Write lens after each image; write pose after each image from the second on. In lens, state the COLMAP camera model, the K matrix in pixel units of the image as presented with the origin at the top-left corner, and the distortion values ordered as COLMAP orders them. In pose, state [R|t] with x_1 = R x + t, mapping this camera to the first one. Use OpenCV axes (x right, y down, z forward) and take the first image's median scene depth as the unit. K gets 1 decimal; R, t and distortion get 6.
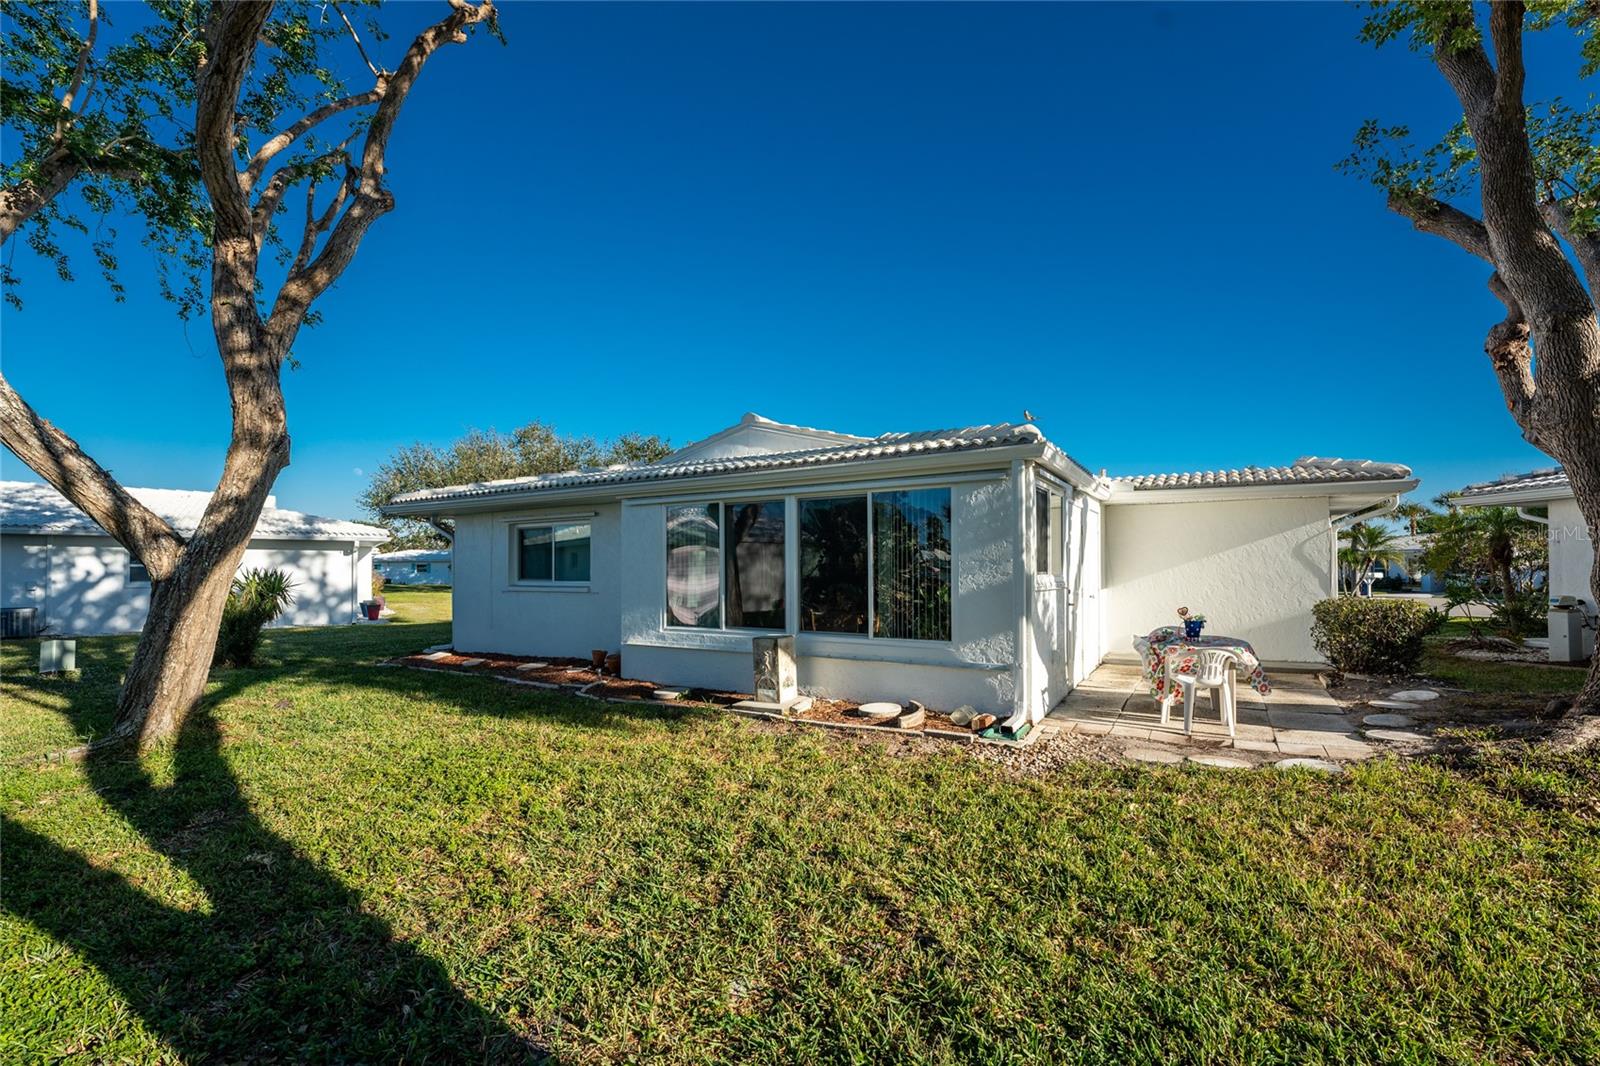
lens RADIAL K [[642.9, 0, 798.2], [0, 642.9, 540.4], [0, 0, 1]] dist [-0.000727, -0.000068]
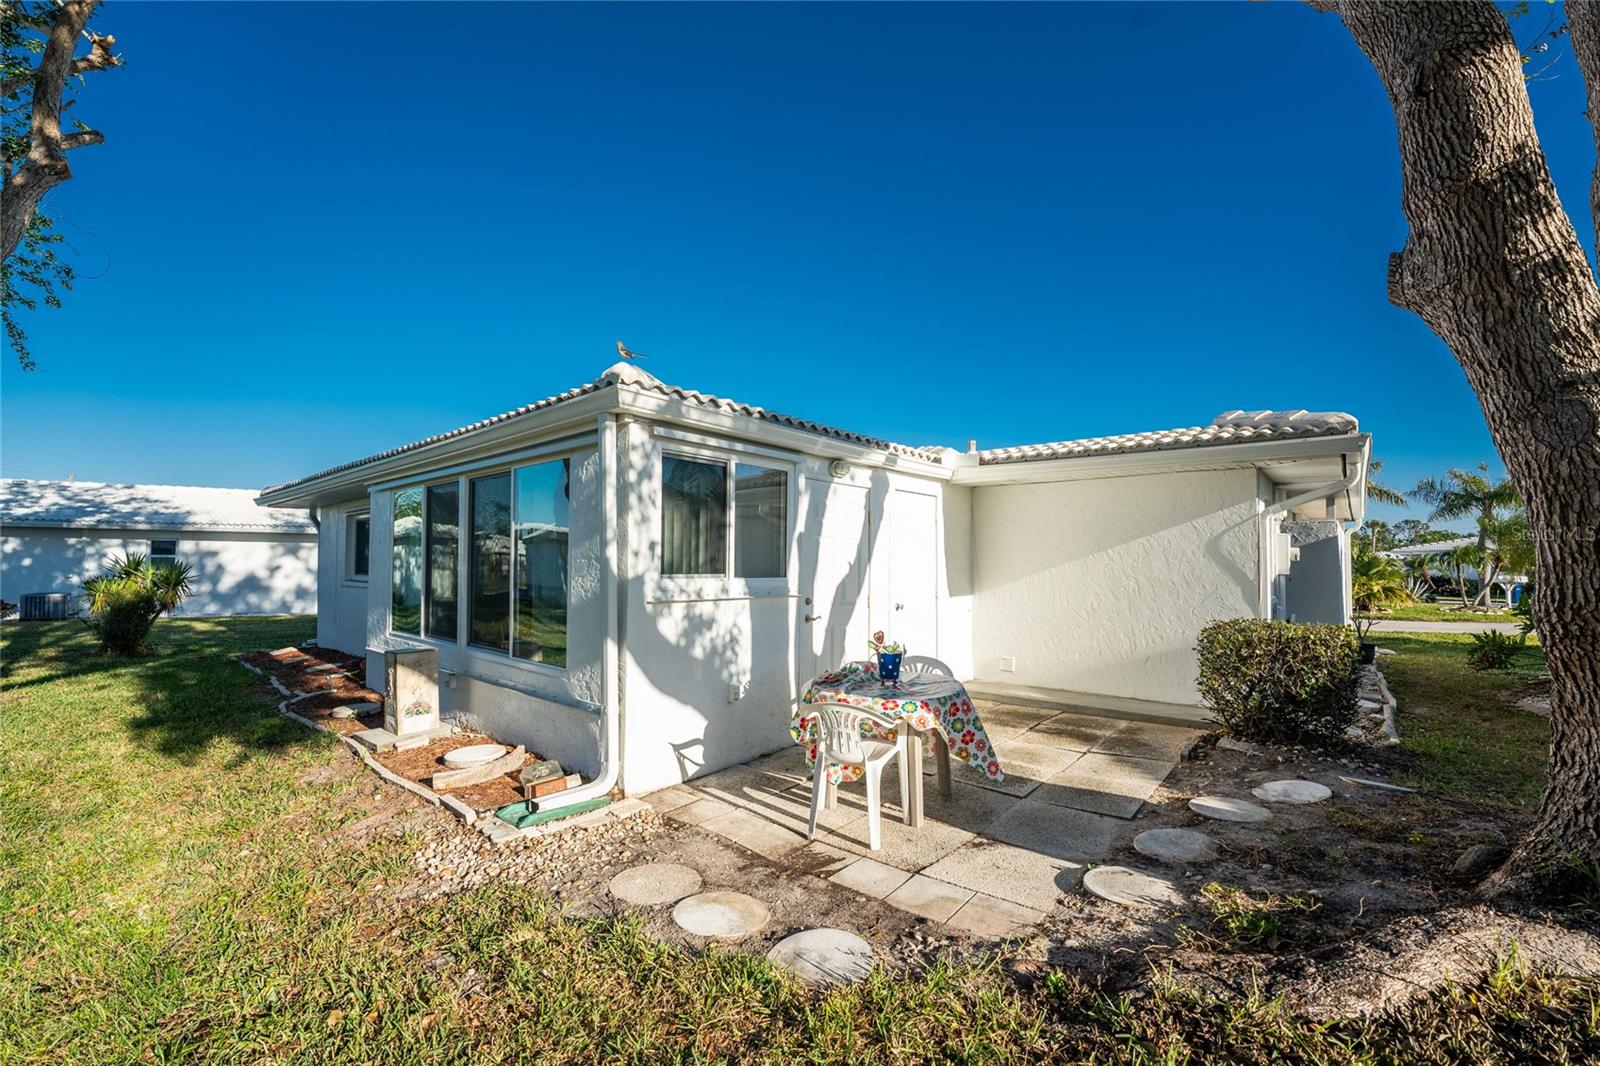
lens RADIAL K [[598.6, 0, 850.2], [0, 598.6, 526.5], [0, 0, 1]] dist [-0.001984, -0.000158]
pose [[0.982430, -0.001686, -0.186621, 0.582330], [-0.001556, 0.999850, -0.017224, 0.006844], [0.186622, 0.017211, 0.982281, 0.333833]]
